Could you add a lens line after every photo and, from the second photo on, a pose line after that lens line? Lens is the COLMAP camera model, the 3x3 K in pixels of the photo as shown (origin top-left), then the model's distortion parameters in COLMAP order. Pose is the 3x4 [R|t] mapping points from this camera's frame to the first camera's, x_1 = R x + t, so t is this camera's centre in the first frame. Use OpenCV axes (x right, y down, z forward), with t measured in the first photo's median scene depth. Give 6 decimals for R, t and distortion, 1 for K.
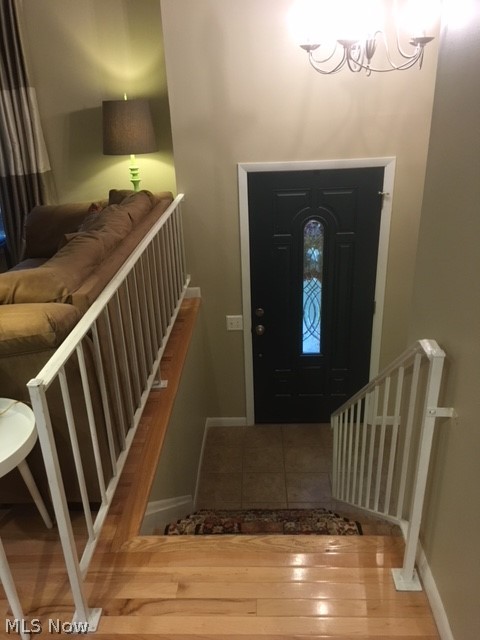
lens RADIAL K [[538.8, 0, 242.7], [0, 538.8, 317.8], [0, 0, 1]] dist [0.079577, -0.115946]
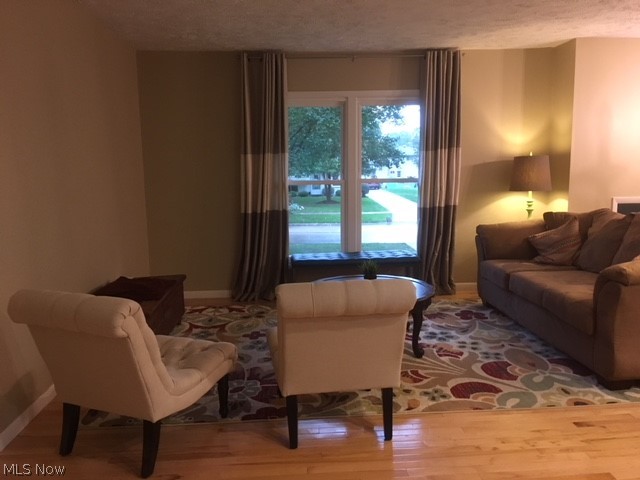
lens RADIAL K [[538.8, 0, 317.7], [0, 538.8, 244.7], [0, 0, 1]] dist [0.079577, -0.115946]
pose [[0.998037, 0.006369, 0.062298, -0.858140], [0.008880, 0.970371, -0.241458, 0.172653], [-0.061990, 0.241538, 0.968409, -0.307707]]
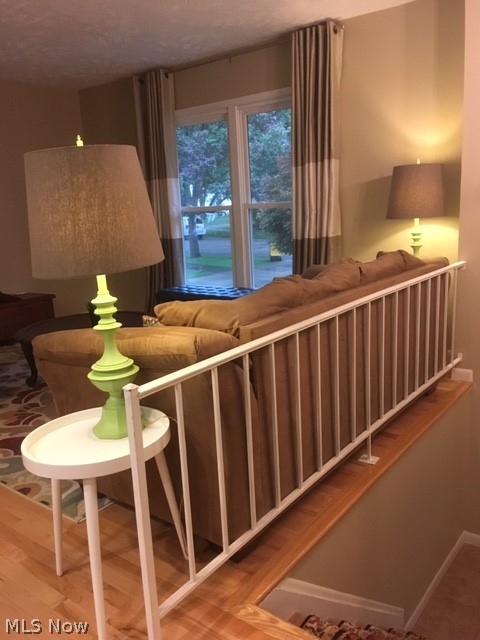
lens RADIAL K [[538.8, 0, 235.1], [0, 538.8, 317.7], [0, 0, 1]] dist [0.079577, -0.115946]
pose [[0.797499, 0.118918, -0.591484, 0.129267], [-0.206646, 0.974922, -0.082612, 0.011966], [0.566827, 0.188111, 0.802074, 0.091400]]
